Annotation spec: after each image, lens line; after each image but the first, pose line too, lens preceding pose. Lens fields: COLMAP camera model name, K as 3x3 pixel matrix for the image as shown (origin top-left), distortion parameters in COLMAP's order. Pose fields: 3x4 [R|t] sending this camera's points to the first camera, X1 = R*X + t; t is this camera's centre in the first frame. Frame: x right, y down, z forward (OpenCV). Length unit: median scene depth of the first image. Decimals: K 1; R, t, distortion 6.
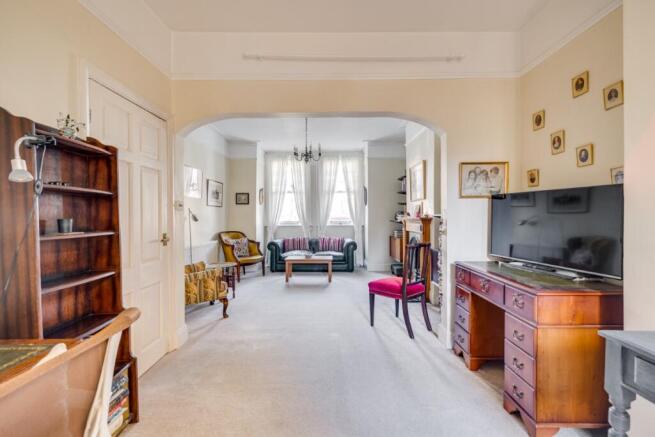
lens RADIAL K [[278.5, 0, 327.7], [0, 278.5, 220.8], [0, 0, 1]] dist [0.012492, 0.000122]
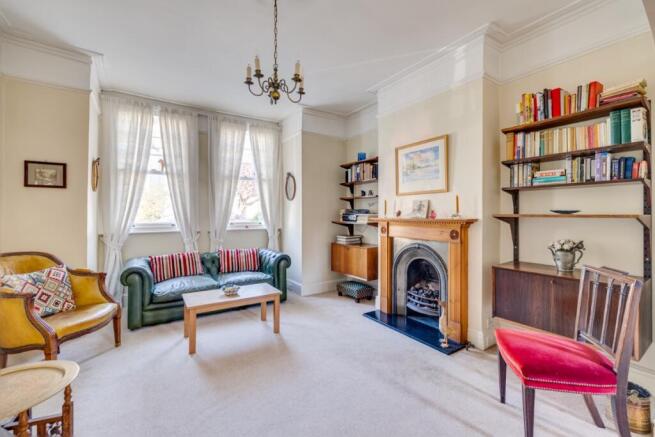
lens RADIAL K [[278.5, 0, 327.3], [0, 278.5, 213.6], [0, 0, 1]] dist [0.012492, 0.000122]
pose [[0.831778, 0.006117, 0.555075, -0.176286], [0.003612, 0.999858, -0.016432, -0.009438], [-0.555097, 0.015673, 0.831638, 0.372840]]
